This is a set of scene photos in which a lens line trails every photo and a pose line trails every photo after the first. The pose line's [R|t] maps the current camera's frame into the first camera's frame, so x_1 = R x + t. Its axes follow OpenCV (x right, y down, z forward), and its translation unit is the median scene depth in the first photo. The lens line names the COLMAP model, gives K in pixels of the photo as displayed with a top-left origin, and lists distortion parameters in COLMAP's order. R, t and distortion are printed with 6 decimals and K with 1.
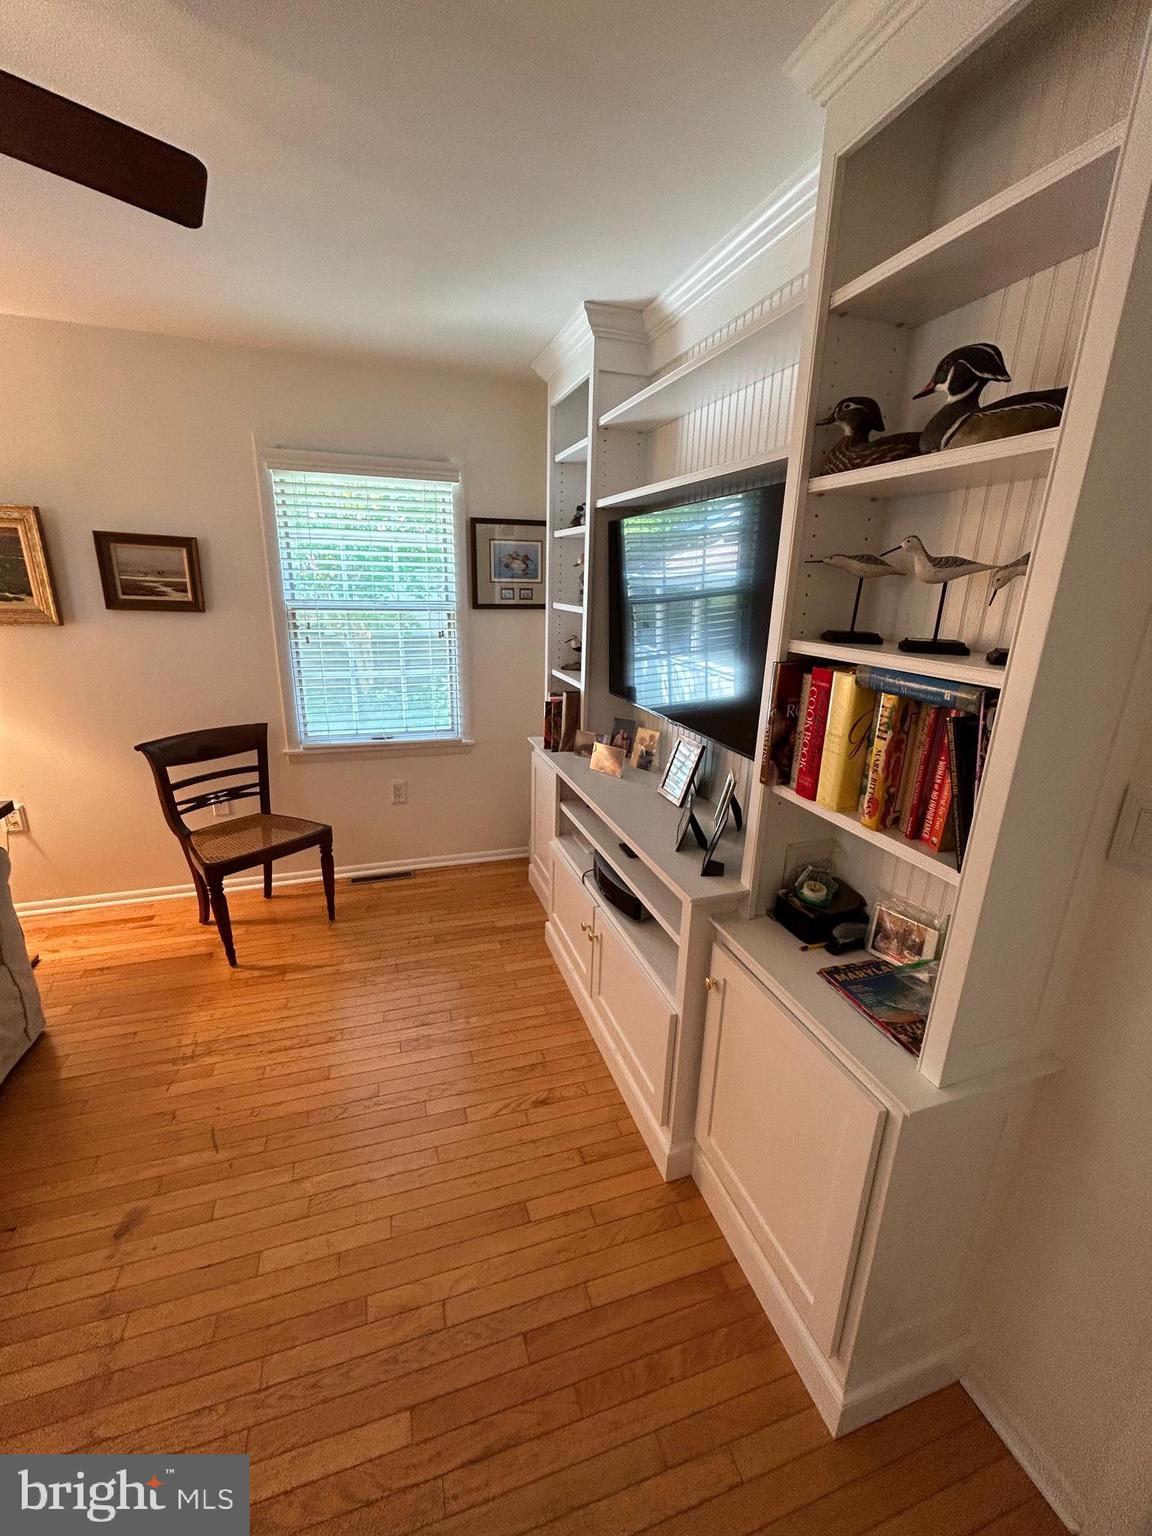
lens RADIAL K [[620.2, 0, 576.0], [0, 620.2, 768.0], [0, 0, 1]] dist [0.000615, -0.000215]
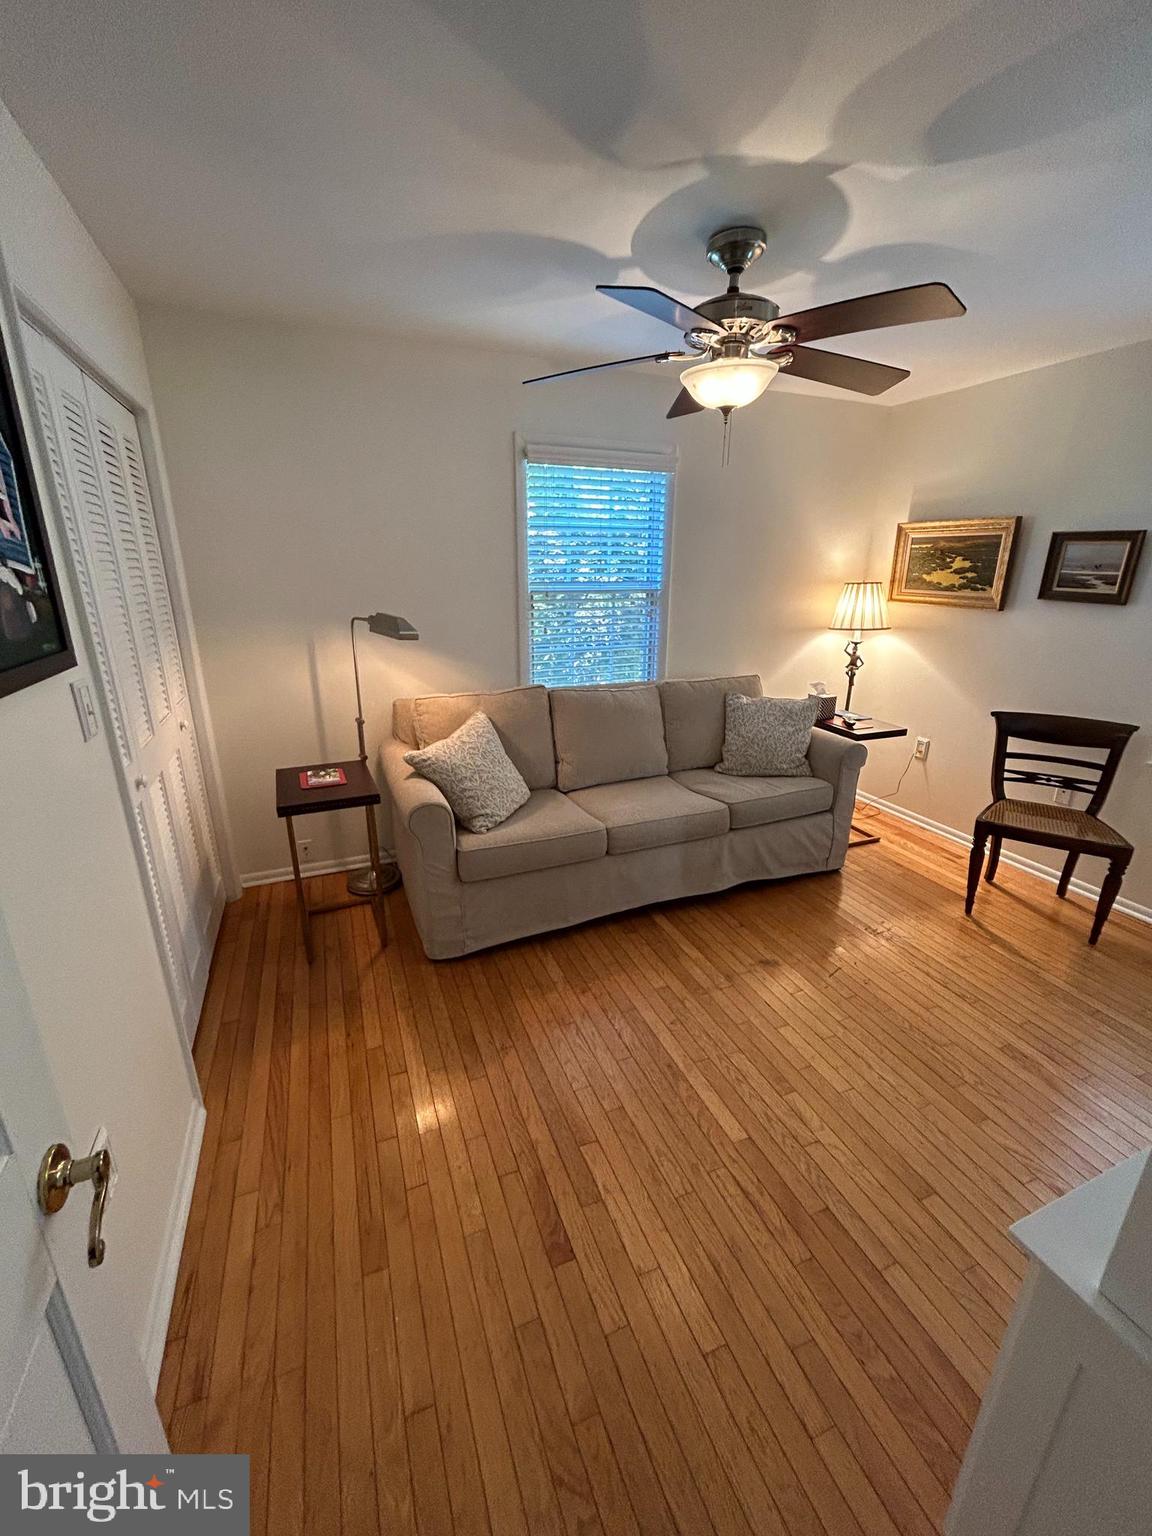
lens RADIAL K [[620.2, 0, 576.0], [0, 620.2, 768.0], [0, 0, 1]] dist [0.000615, -0.000215]
pose [[0.066834, 0.286147, -0.955852, 0.392788], [-0.295678, 0.920643, 0.254932, -0.003091], [0.952947, 0.265587, 0.146138, 0.082333]]
